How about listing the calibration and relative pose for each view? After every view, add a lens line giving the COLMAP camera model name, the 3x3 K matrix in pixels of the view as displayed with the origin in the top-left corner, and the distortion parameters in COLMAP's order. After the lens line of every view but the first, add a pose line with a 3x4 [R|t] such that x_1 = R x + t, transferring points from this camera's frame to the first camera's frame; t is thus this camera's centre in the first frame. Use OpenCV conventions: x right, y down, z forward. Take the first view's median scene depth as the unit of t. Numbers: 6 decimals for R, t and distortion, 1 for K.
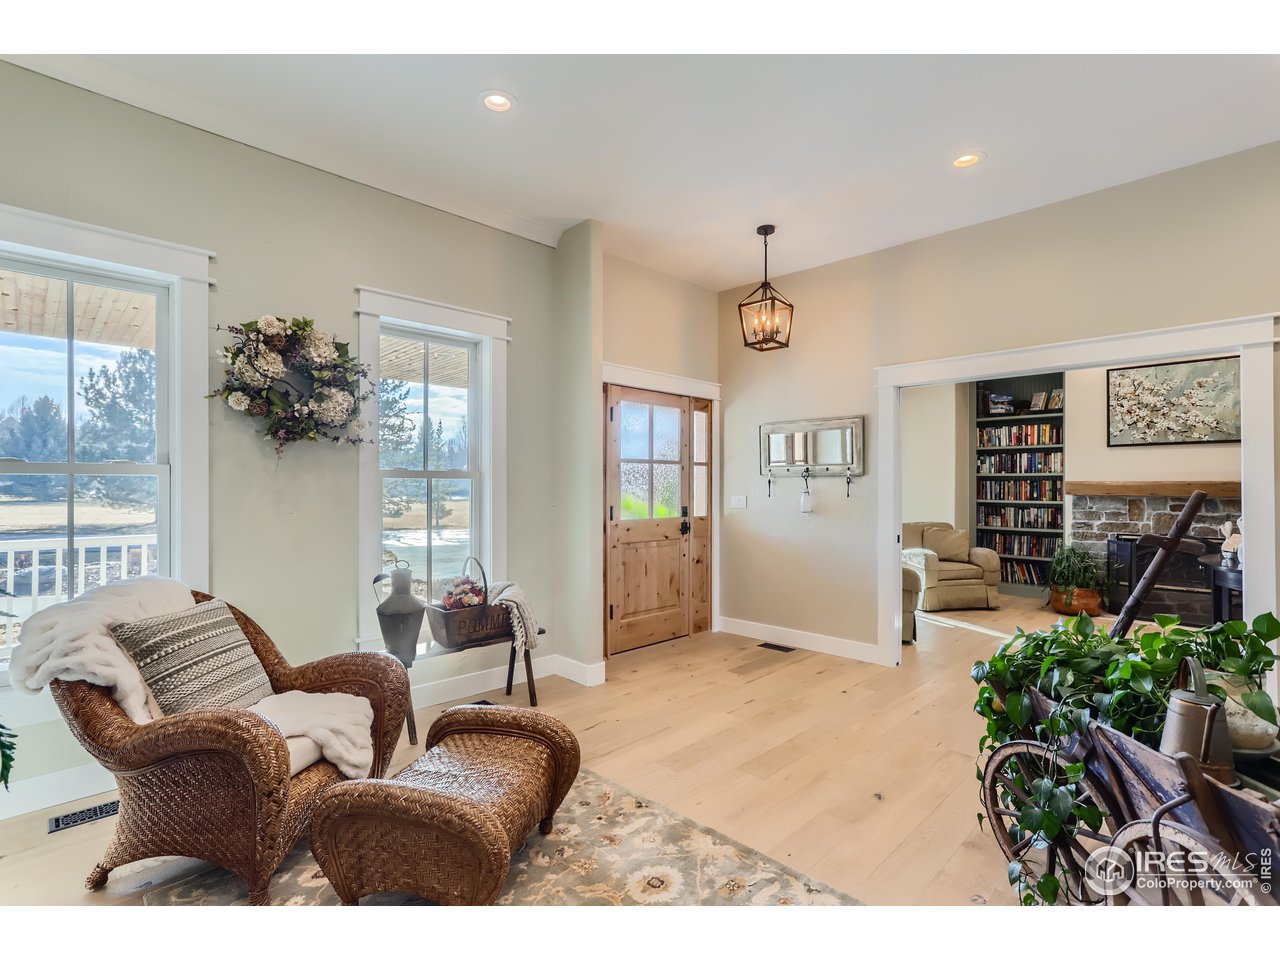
lens RADIAL K [[610.0, 0, 618.2], [0, 610.0, 489.9], [0, 0, 1]] dist [-0.009926, 0.001949]
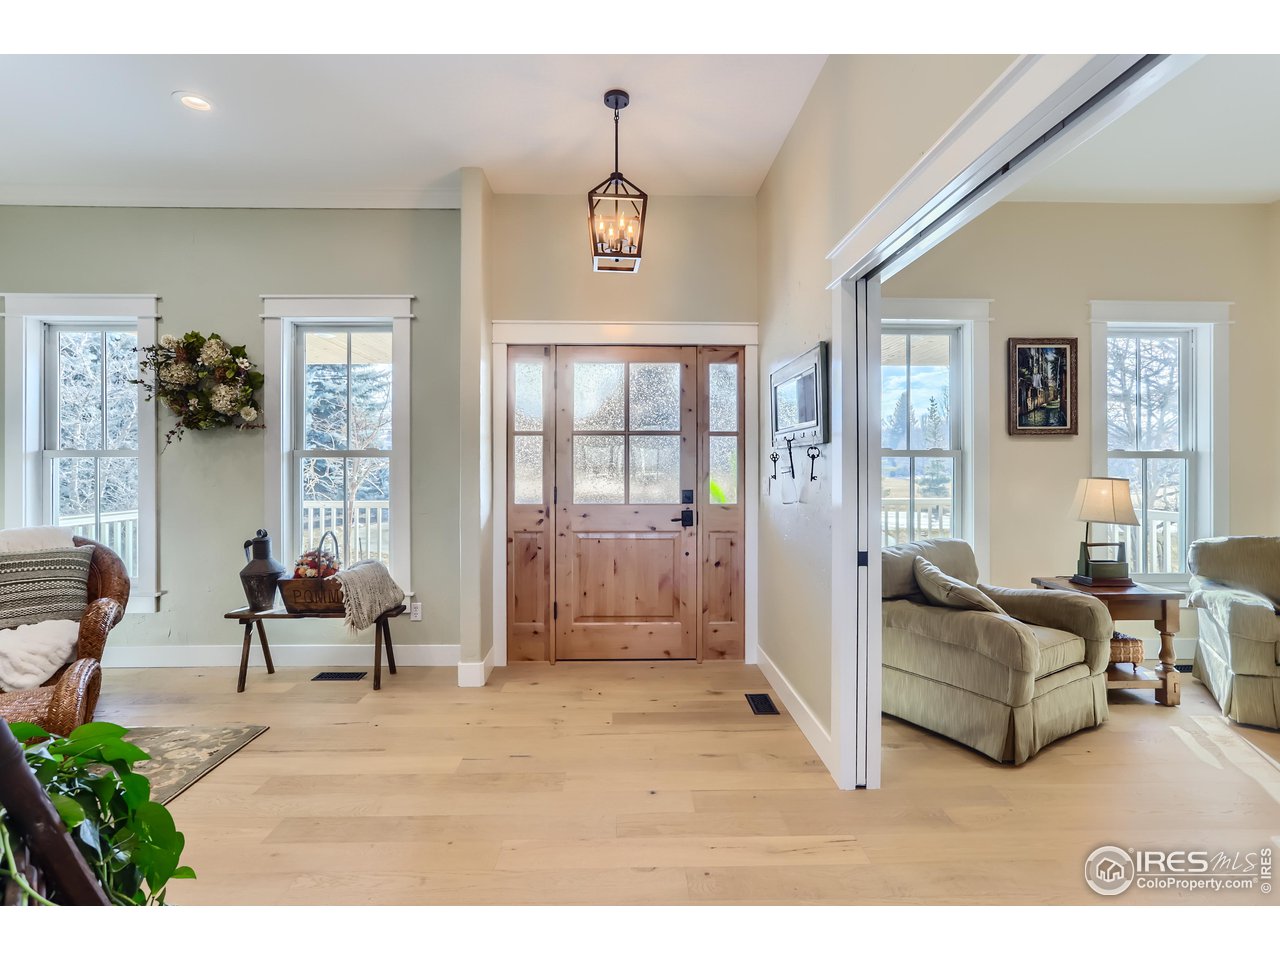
lens RADIAL K [[610.0, 0, 637.9], [0, 610.0, 467.4], [0, 0, 1]] dist [-0.009926, 0.001949]
pose [[0.738741, 0.000030, -0.673990, 0.855458], [-0.002252, 0.999995, -0.002424, 0.001177], [0.673986, 0.003309, 0.738737, 0.580092]]
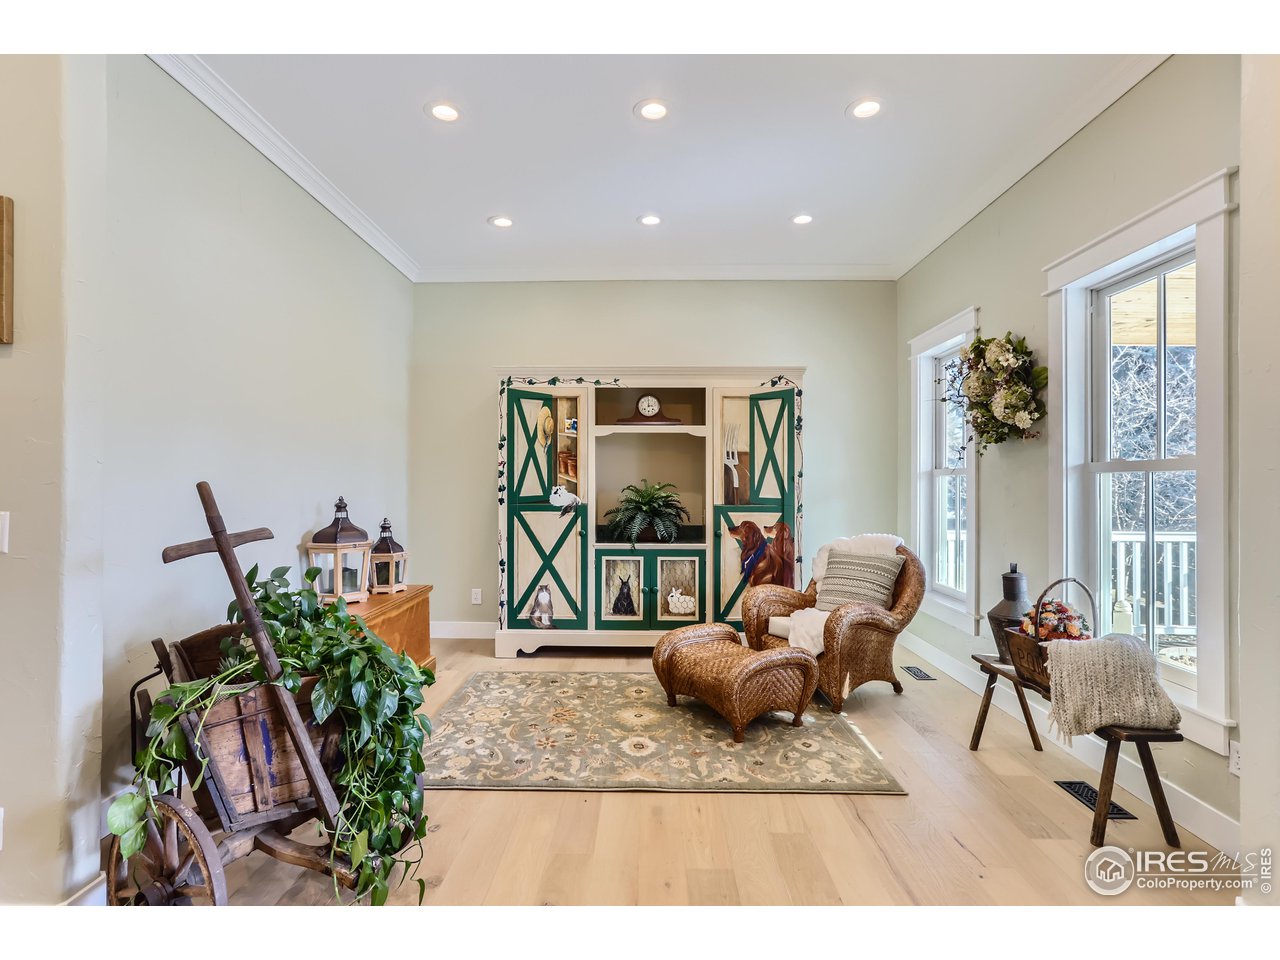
lens RADIAL K [[610.0, 0, 638.7], [0, 610.0, 476.1], [0, 0, 1]] dist [-0.009926, 0.001949]
pose [[-0.710670, -0.006475, -0.703496, 0.633285], [-0.003578, 0.999978, -0.005590, -0.006689], [0.703517, -0.001455, -0.710677, 1.146672]]
